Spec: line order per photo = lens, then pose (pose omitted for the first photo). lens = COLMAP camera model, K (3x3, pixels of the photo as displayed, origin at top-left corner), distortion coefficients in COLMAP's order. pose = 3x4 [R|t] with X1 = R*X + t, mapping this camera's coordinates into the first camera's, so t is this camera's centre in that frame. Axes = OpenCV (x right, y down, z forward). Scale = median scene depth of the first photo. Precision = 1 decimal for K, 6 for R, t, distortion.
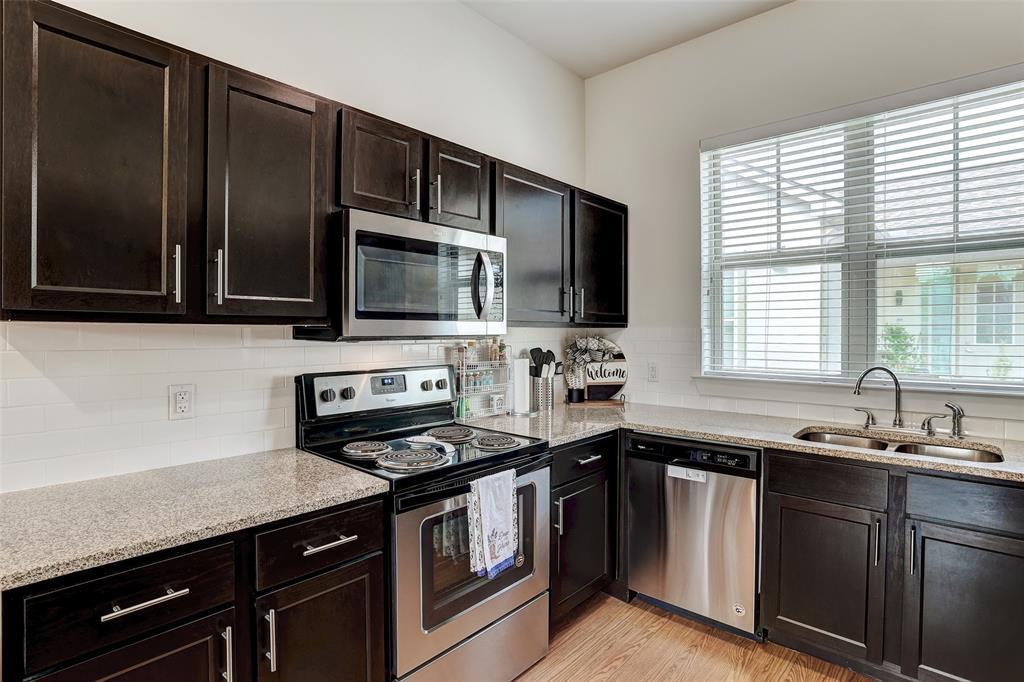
lens RADIAL K [[519.1, 0, 513.2], [0, 519.1, 338.2], [0, 0, 1]] dist [-0.002513, -0.000837]
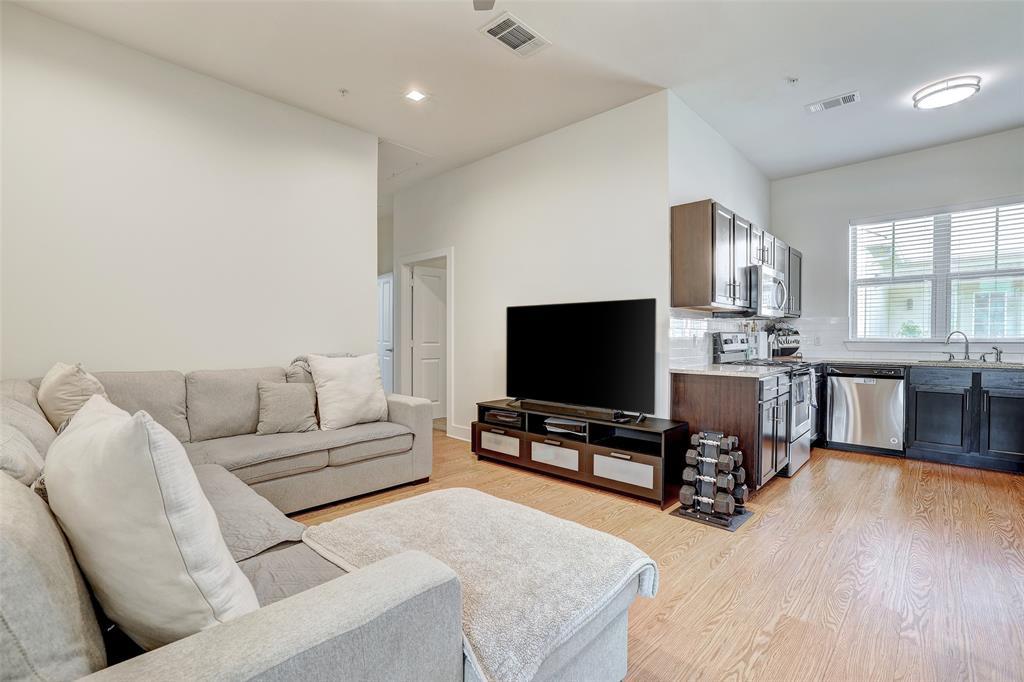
lens RADIAL K [[455.6, 0, 512.0], [0, 455.6, 341.0], [0, 0, 1]] dist [0.020706, 0.000260]
pose [[0.999460, -0.002682, -0.032750, -1.025898], [0.002436, 0.999969, -0.007551, 0.098555], [0.032769, 0.007468, 0.999435, -0.940124]]
